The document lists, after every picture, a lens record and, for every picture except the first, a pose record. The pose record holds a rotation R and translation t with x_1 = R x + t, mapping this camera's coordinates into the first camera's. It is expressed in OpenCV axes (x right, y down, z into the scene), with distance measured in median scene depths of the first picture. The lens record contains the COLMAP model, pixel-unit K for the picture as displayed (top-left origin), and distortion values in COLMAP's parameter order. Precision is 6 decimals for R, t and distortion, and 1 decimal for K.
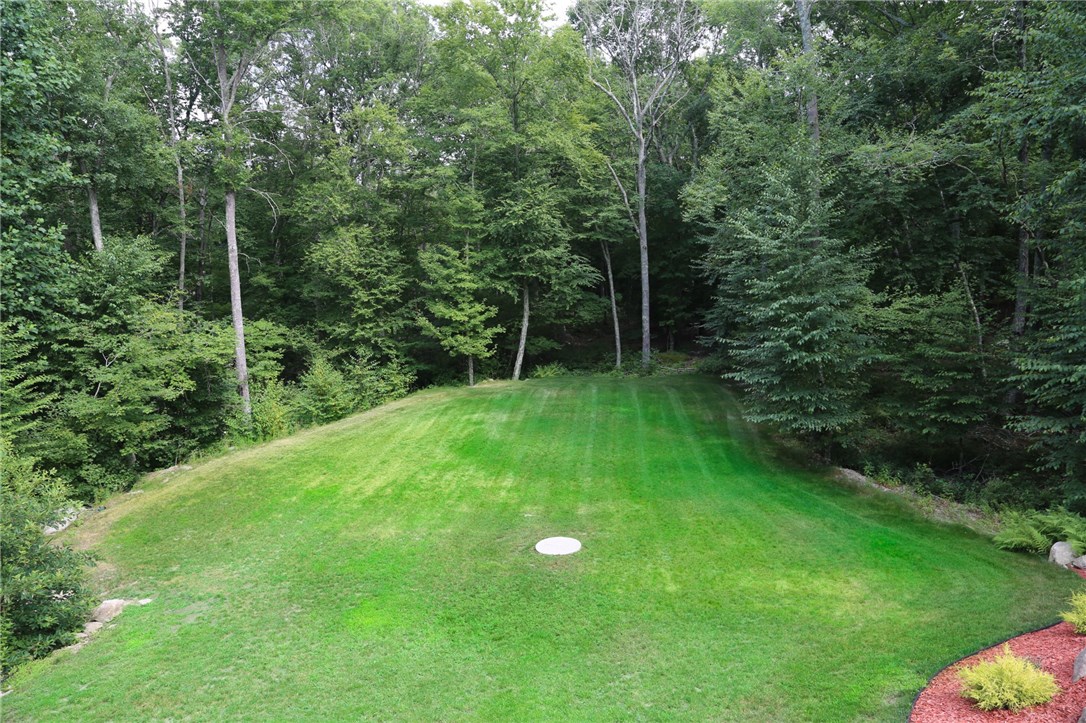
lens RADIAL K [[736.7, 0, 543.0], [0, 736.7, 361.5], [0, 0, 1]] dist [-0.133963, 0.076920]
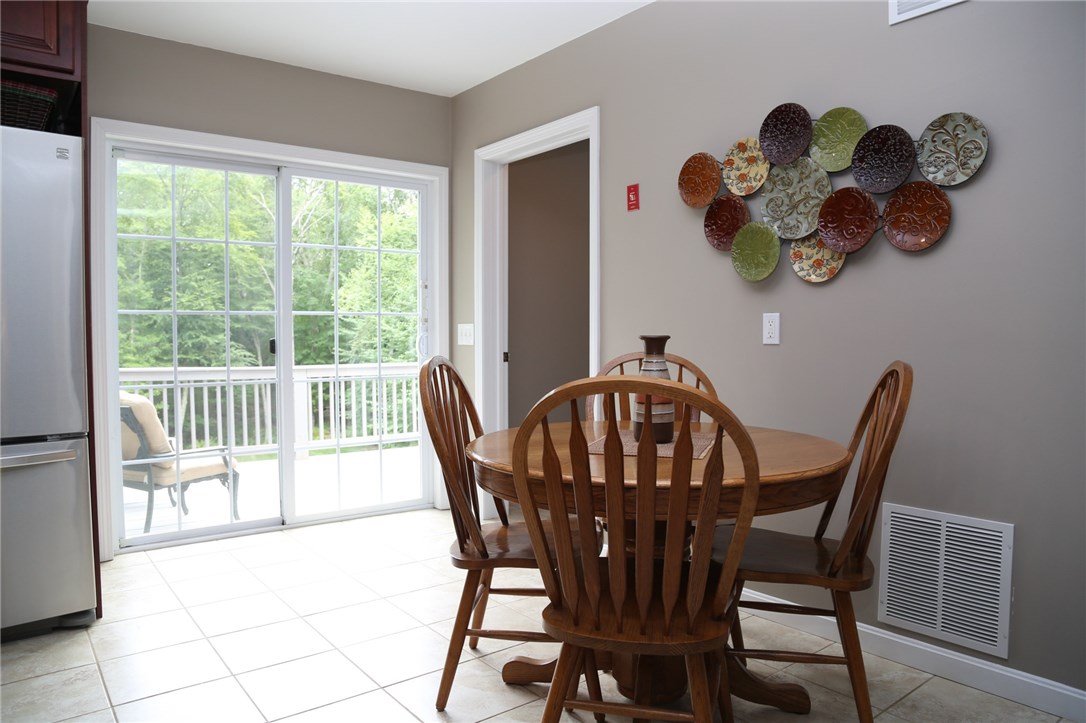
lens RADIAL K [[736.7, 0, 543.0], [0, 736.7, 361.5], [0, 0, 1]] dist [-0.133963, 0.076920]
pose [[0.875613, 0.018661, 0.482652, -0.077727], [0.044634, 0.991852, -0.119321, 0.044326], [-0.480946, 0.126021, 0.867646, -0.220469]]
